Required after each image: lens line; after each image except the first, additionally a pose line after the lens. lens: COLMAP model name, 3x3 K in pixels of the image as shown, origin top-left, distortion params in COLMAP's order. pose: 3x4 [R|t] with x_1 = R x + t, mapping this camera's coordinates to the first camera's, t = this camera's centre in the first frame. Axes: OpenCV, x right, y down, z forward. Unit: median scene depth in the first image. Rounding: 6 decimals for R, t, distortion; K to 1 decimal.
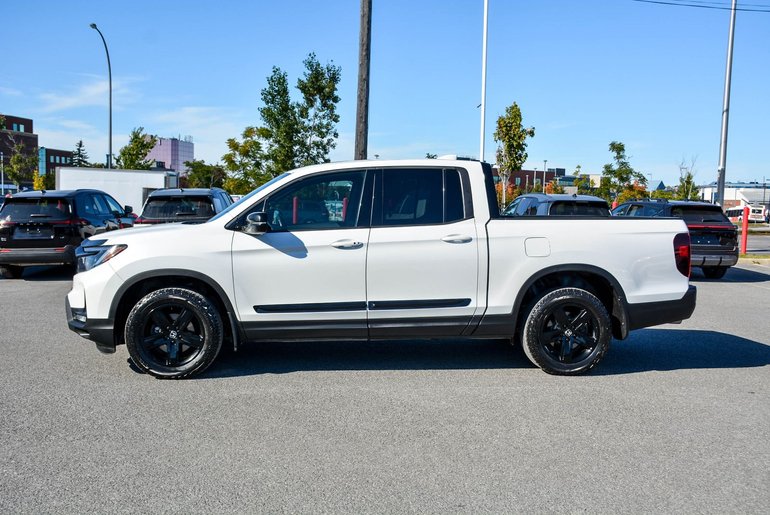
lens RADIAL K [[753.9, 0, 385.0], [0, 753.9, 257.5], [0, 0, 1]] dist [-0.009348, 0.003870]
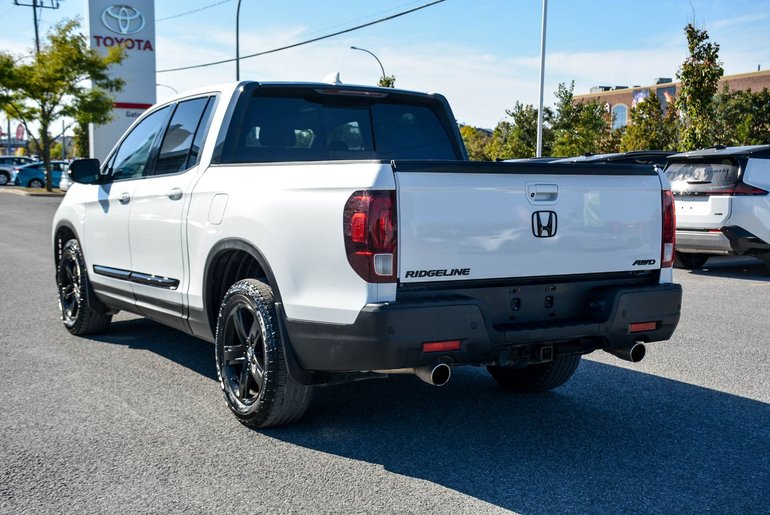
lens RADIAL K [[990.4, 0, 385.0], [0, 990.4, 257.5], [0, 0, 1]] dist [0.007597, 0.519693]
pose [[0.444652, 0.067762, -0.893137, 1.005308], [-0.066890, 0.996862, 0.042330, -0.017604], [0.893202, 0.040919, 0.447789, 0.750806]]
